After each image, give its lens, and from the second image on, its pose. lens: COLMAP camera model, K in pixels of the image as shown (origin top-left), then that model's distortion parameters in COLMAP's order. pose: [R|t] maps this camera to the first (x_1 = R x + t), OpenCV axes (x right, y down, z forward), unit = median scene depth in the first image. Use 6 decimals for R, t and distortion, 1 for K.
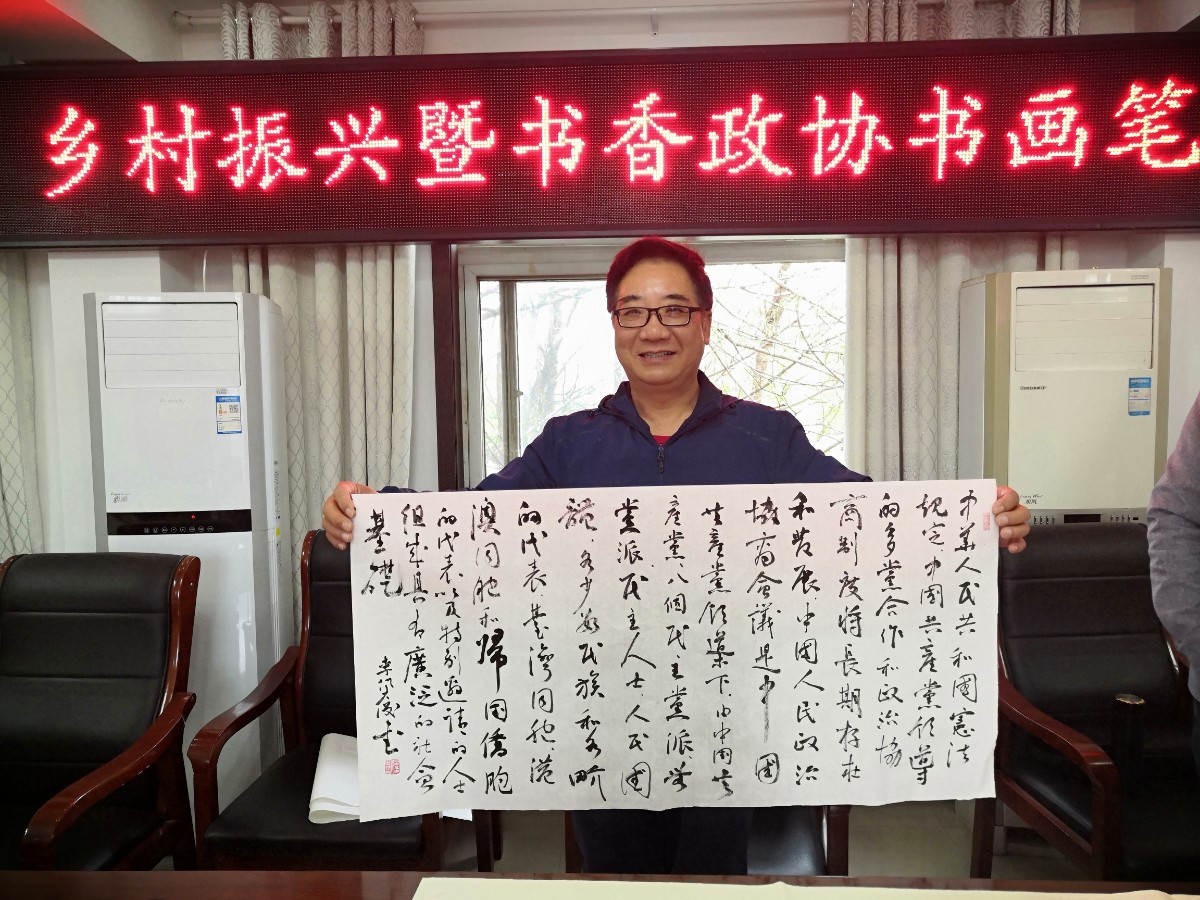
lens RADIAL K [[902.1, 0, 594.4], [0, 902.1, 449.4], [0, 0, 1]] dist [-0.019254, 0.054823]
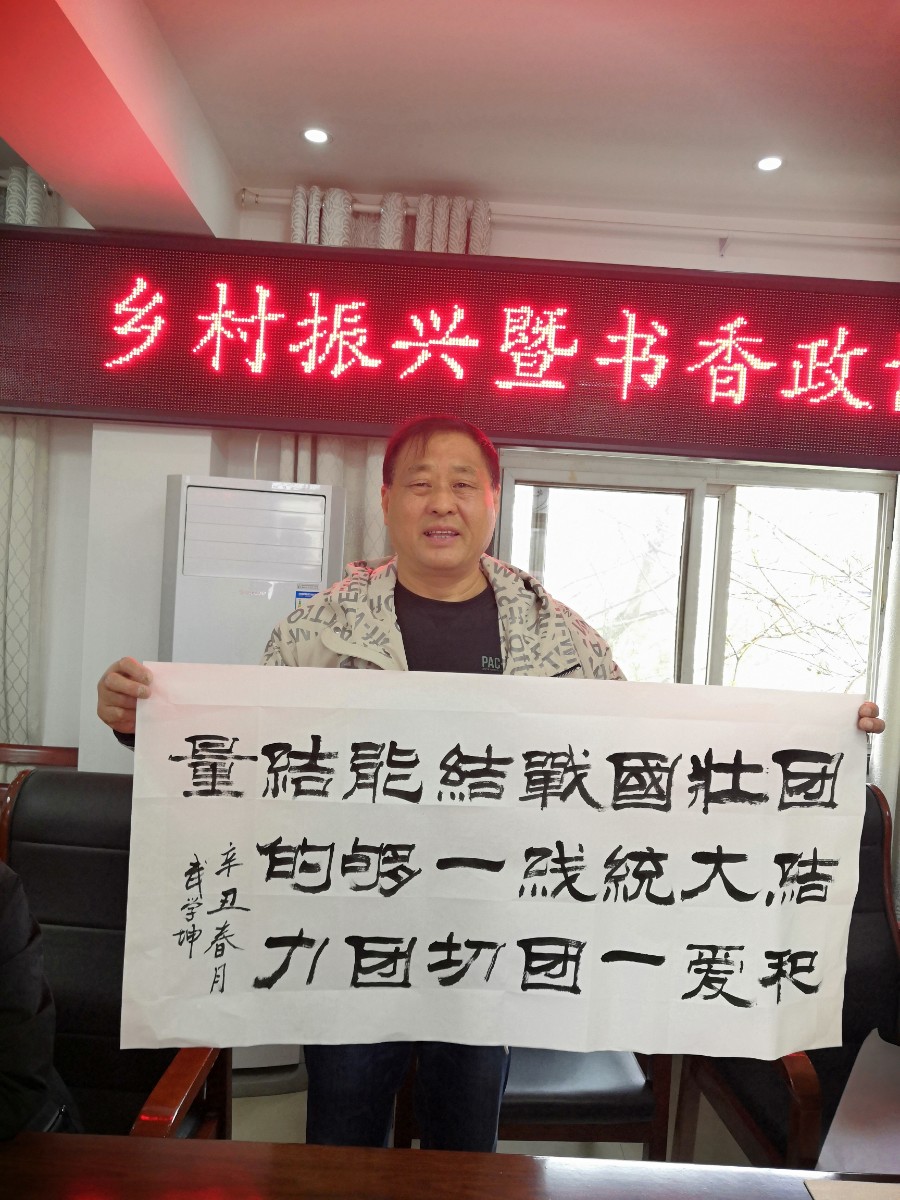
lens RADIAL K [[902.1, 0, 450.8], [0, 902.1, 596.9], [0, 0, 1]] dist [-0.019254, 0.054823]
pose [[0.995708, 0.071099, 0.059247, -0.287597], [-0.069020, 0.996950, -0.036435, -0.027581], [-0.061657, 0.032189, 0.997578, 0.034520]]
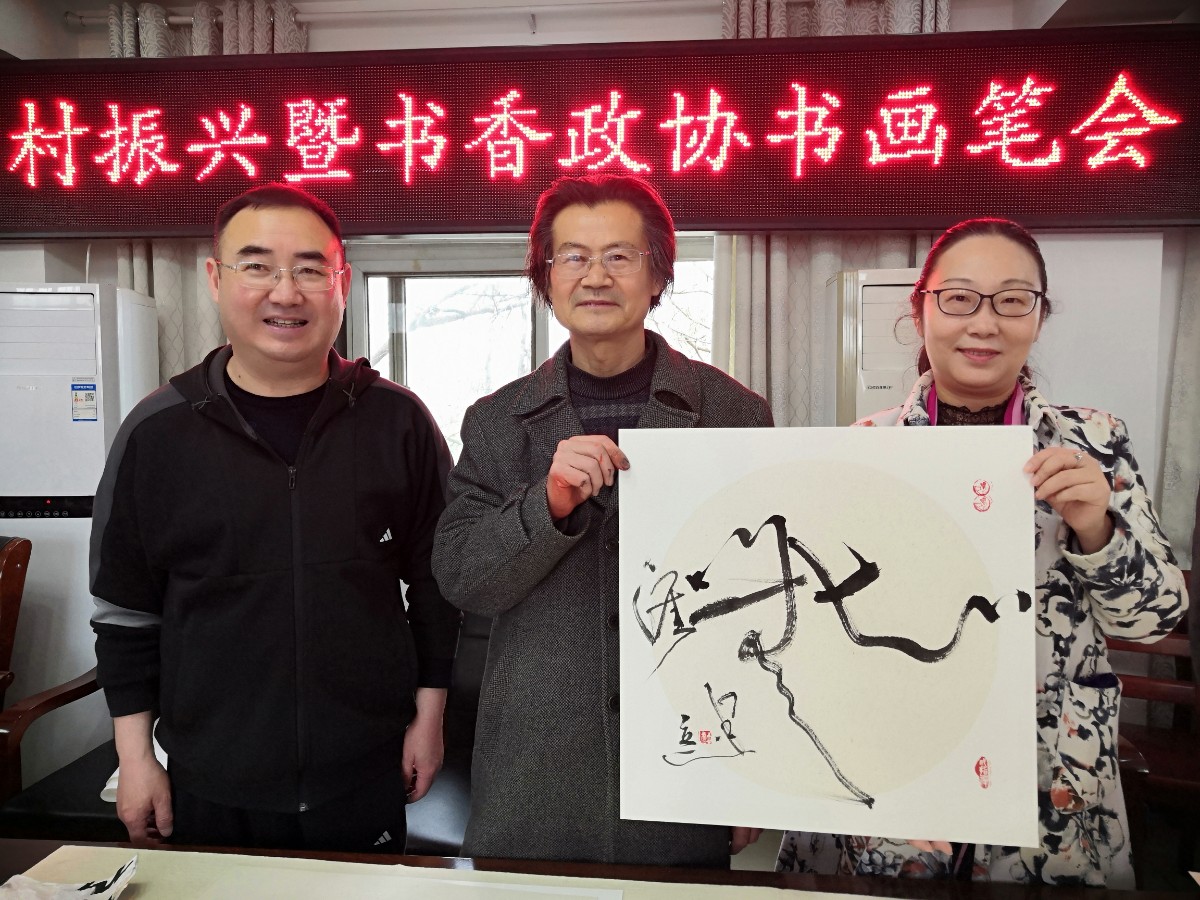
lens RADIAL K [[902.1, 0, 590.7], [0, 902.1, 446.3], [0, 0, 1]] dist [-0.019254, 0.054823]
pose [[0.998731, 0.016981, -0.047406, 0.202945], [-0.017397, 0.999814, -0.008371, 0.008899], [0.047255, 0.009185, 0.998841, 0.002362]]
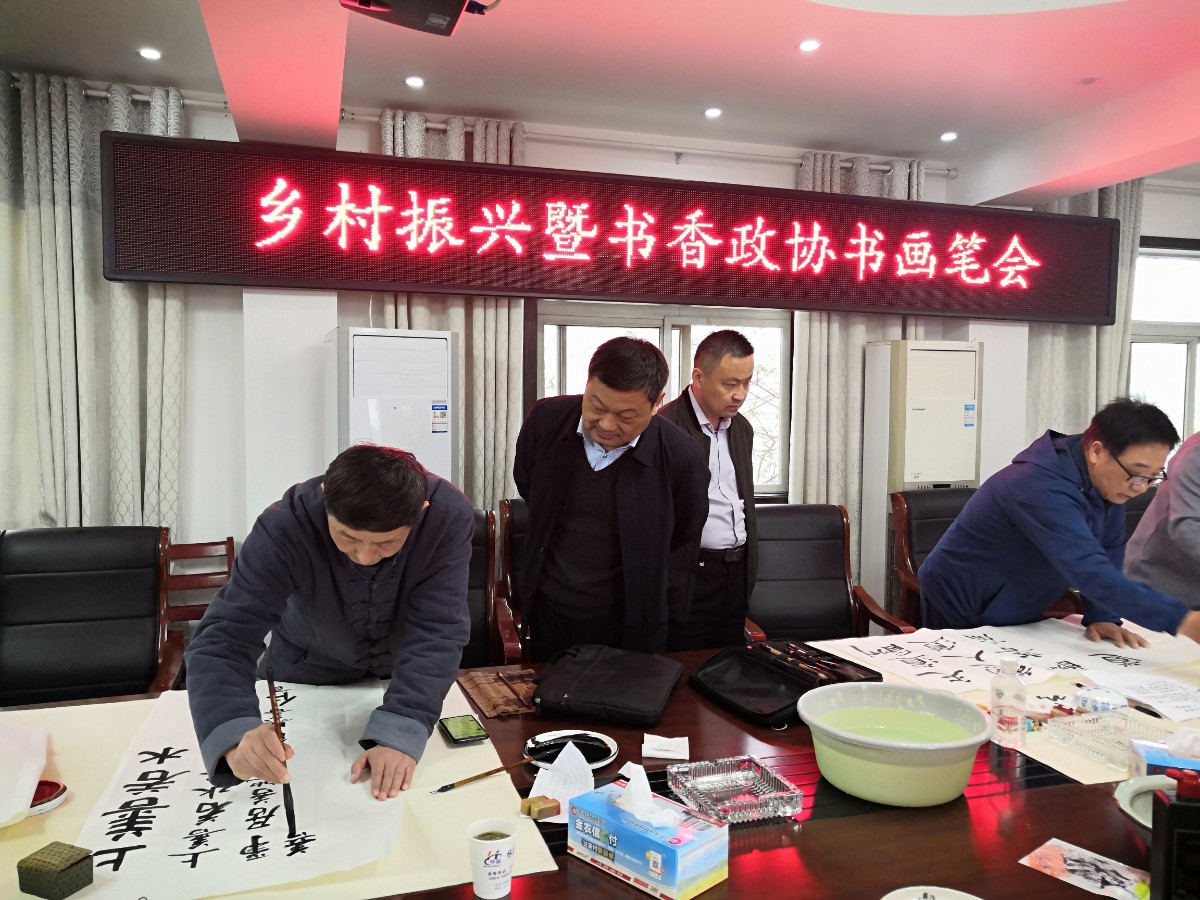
lens RADIAL K [[902.1, 0, 587.3], [0, 902.1, 451.5], [0, 0, 1]] dist [-0.019254, 0.054823]
pose [[0.943489, 0.001211, 0.331402, -0.601881], [0.005003, 0.999827, -0.017895, 0.034242], [-0.331367, 0.018542, 0.943320, -0.348833]]
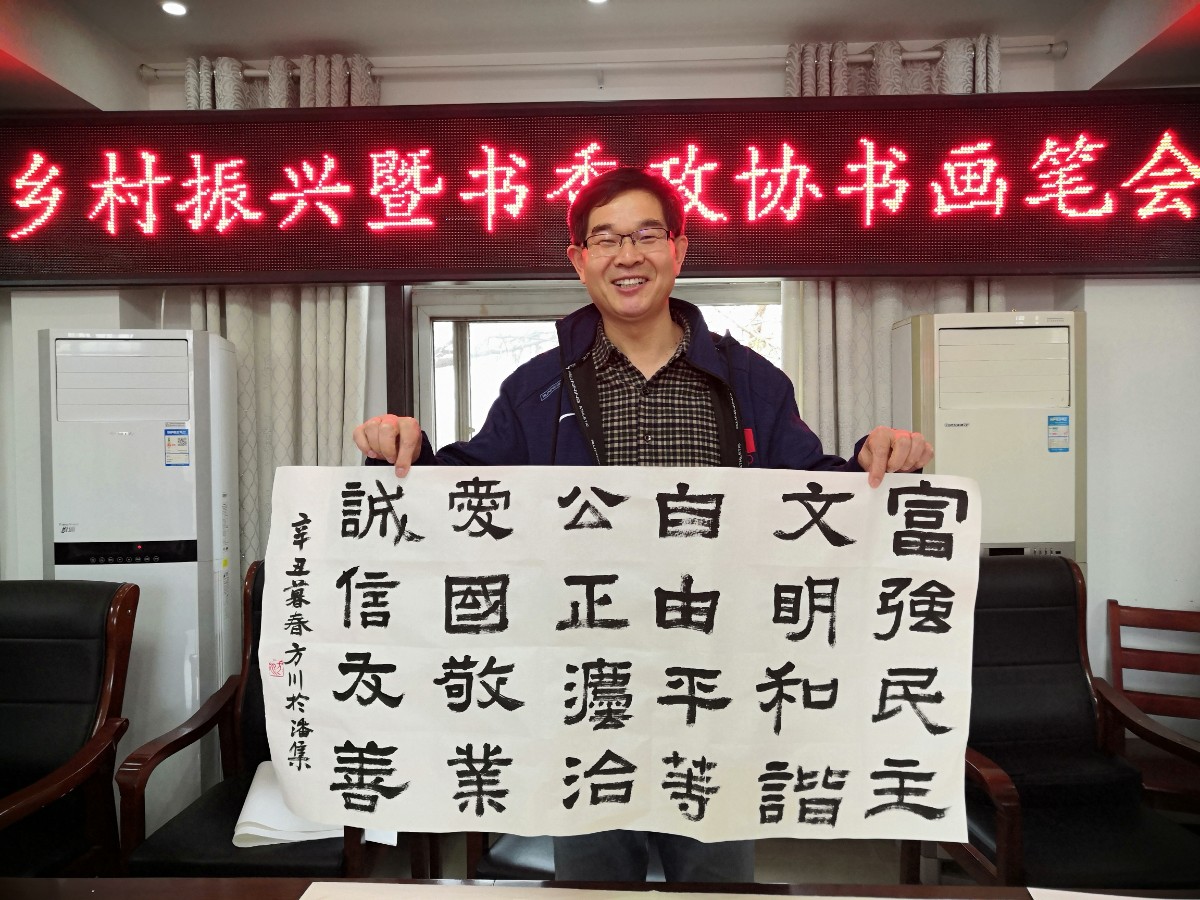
lens RADIAL K [[902.1, 0, 593.0], [0, 902.1, 452.2], [0, 0, 1]] dist [-0.019254, 0.054823]
pose [[0.999986, 0.004440, 0.002949, 0.061722], [-0.004295, 0.998862, -0.047498, 0.012652], [-0.003157, 0.047485, 0.998867, -0.027423]]
